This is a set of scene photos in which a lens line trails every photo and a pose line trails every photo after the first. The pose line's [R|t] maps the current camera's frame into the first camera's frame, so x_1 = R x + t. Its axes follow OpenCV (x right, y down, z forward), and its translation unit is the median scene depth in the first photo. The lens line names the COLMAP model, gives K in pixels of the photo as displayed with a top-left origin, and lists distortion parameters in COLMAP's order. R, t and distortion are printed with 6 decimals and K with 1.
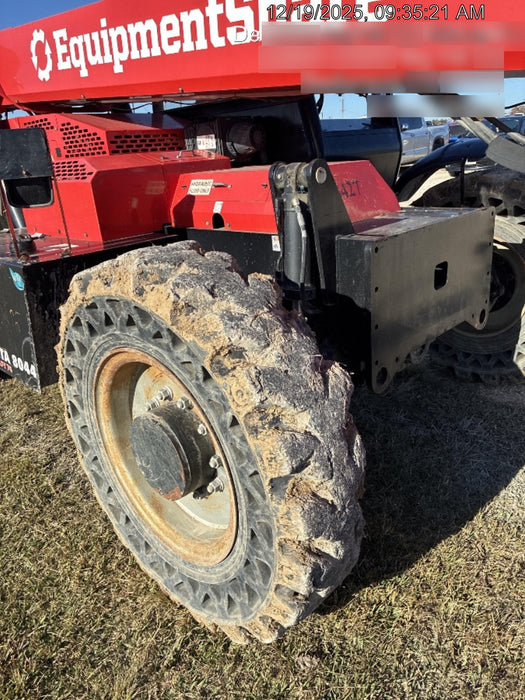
lens RADIAL K [[536.1, 0, 274.4], [0, 536.1, 342.3], [0, 0, 1]] dist [0.040637, -0.052924]
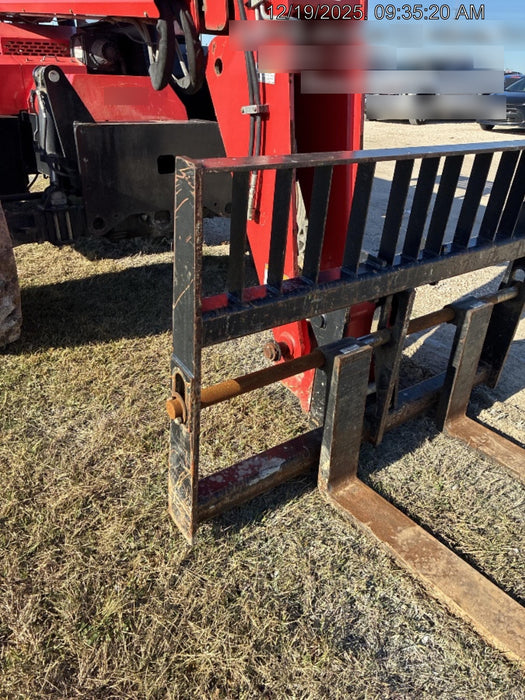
lens RADIAL K [[536.1, 0, 268.0], [0, 536.1, 347.4], [0, 0, 1]] dist [0.040637, -0.052924]
pose [[0.979561, 0.166301, -0.113157, 0.869322], [-0.152263, 0.980642, 0.123114, 0.141536], [0.131441, -0.103368, 0.985920, -0.438821]]
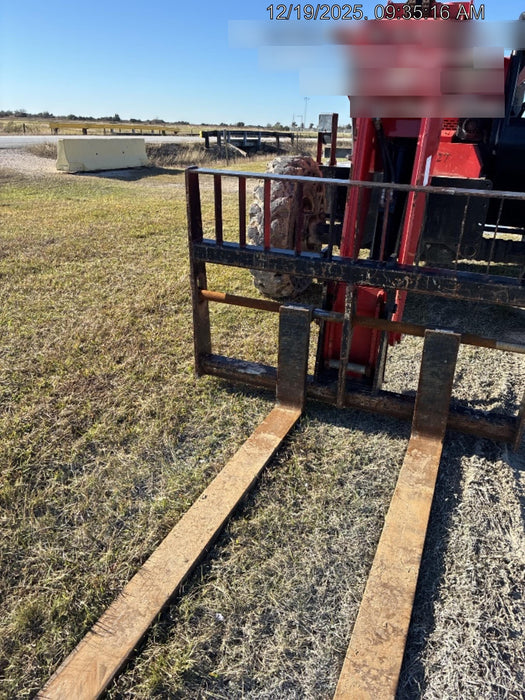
lens RADIAL K [[536.1, 0, 262.7], [0, 536.1, 348.5], [0, 0, 1]] dist [0.040637, -0.052924]
pose [[0.325098, 0.427586, -0.843494, 2.080782], [-0.385668, 0.874346, 0.294582, -0.043736], [0.863465, 0.229540, 0.449154, -0.190294]]
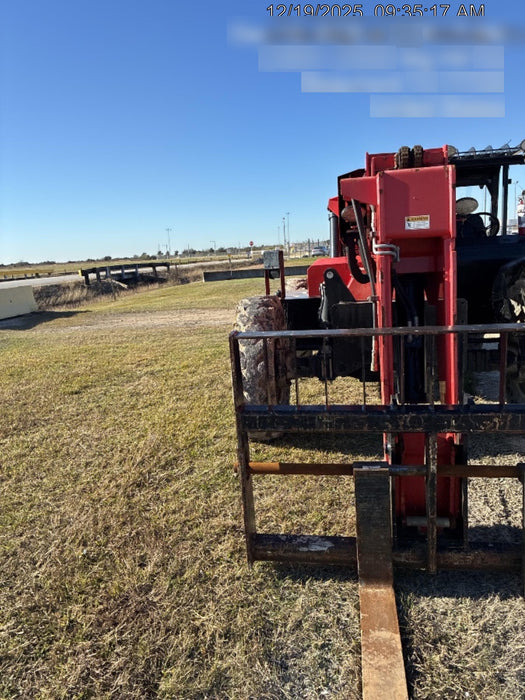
lens RADIAL K [[536.1, 0, 248.9], [0, 536.1, 344.5], [0, 0, 1]] dist [0.040637, -0.052924]
pose [[0.532648, 0.175598, -0.827920, 1.717814], [-0.268892, 0.962665, 0.031183, 0.003549], [0.802486, 0.206012, 0.559979, -0.487760]]
